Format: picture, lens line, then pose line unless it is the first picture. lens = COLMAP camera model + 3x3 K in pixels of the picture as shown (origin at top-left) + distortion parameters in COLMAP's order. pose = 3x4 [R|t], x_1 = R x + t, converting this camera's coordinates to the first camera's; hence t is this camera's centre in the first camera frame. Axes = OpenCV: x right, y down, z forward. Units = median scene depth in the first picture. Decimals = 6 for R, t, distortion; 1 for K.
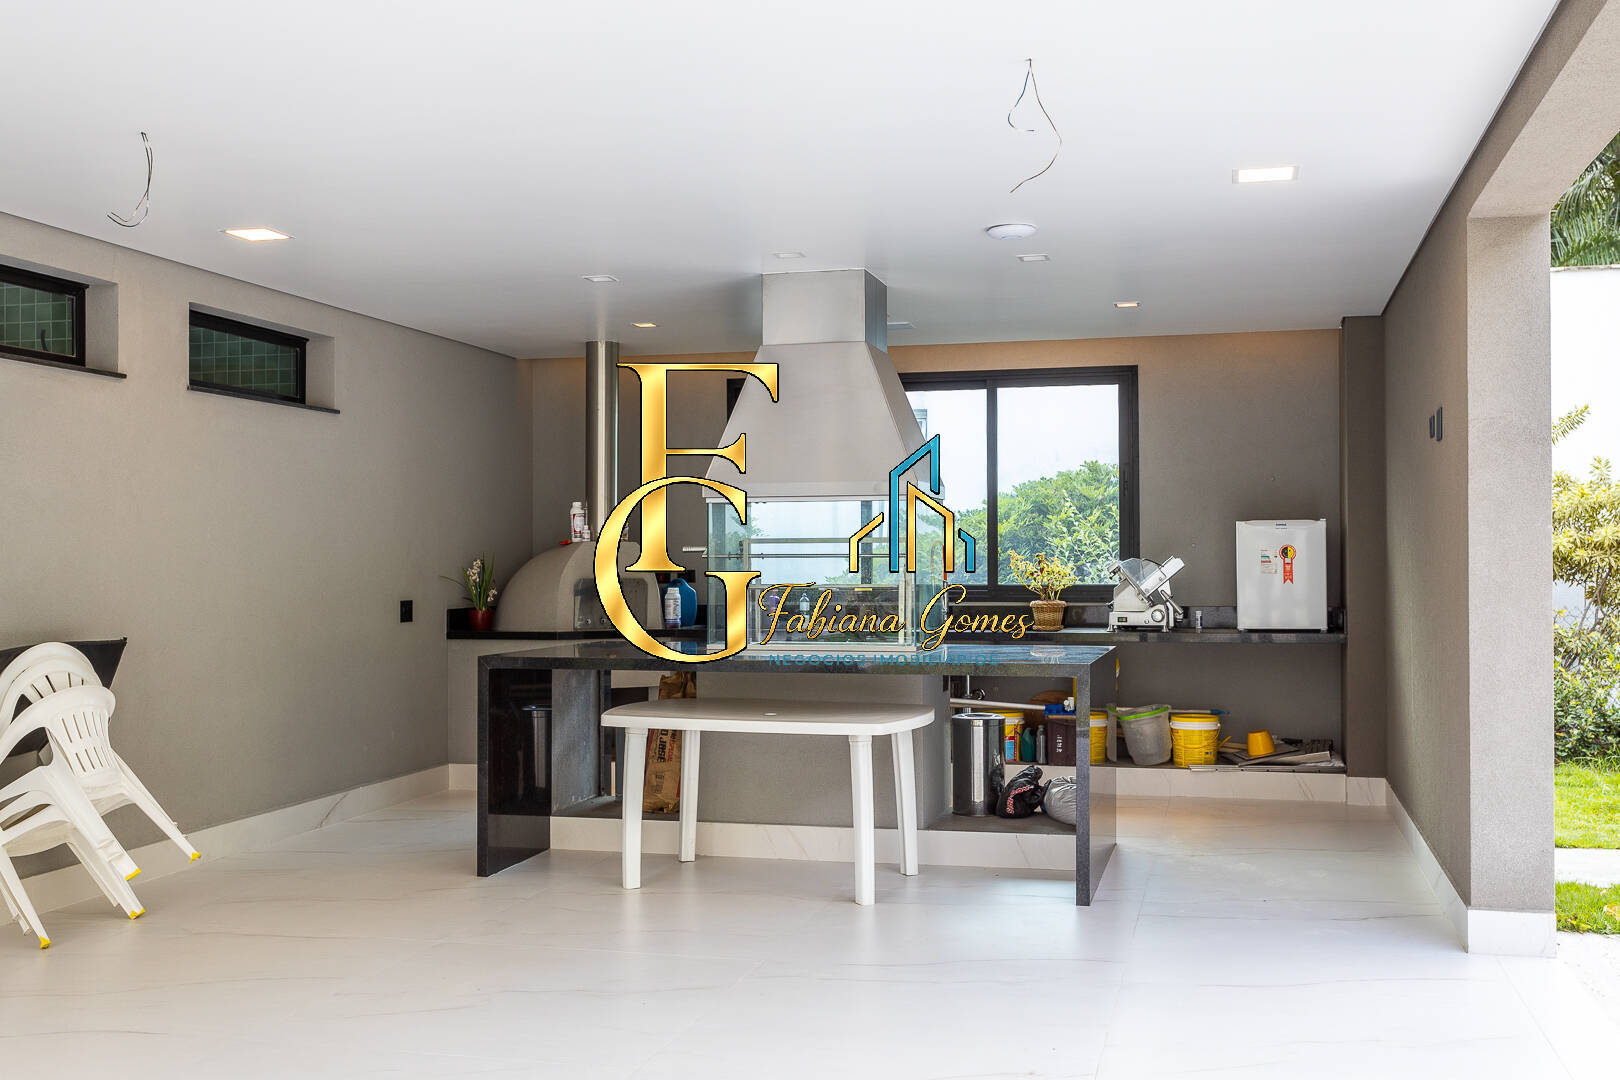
lens RADIAL K [[1640.9, 0, 811.9], [0, 1640.9, 542.6], [0, 0, 1]] dist [0.023639, 0.000000]
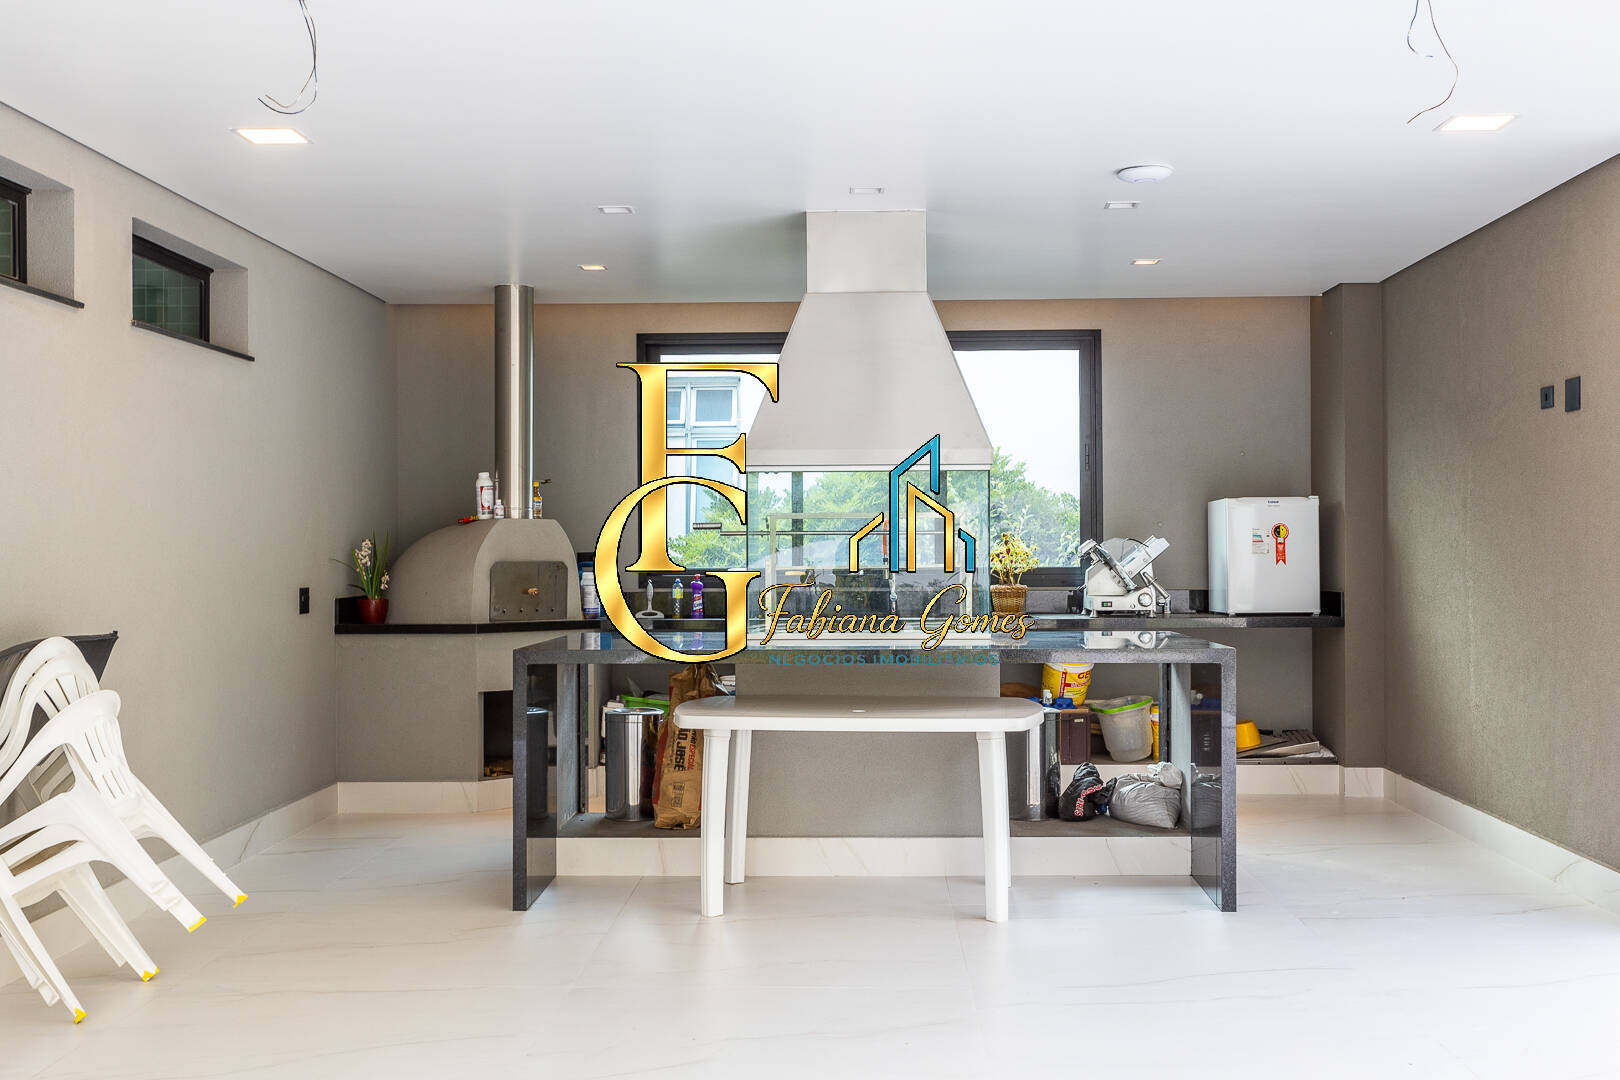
lens RADIAL K [[1808.5, 0, 805.1], [0, 1808.5, 538.6], [0, 0, 1]] dist [0.030716, 0.000000]
pose [[0.974912, 0.000706, 0.222592, -0.237209], [-0.001714, 0.999989, 0.004335, 0.006768], [-0.222586, -0.004608, 0.974902, 0.053372]]
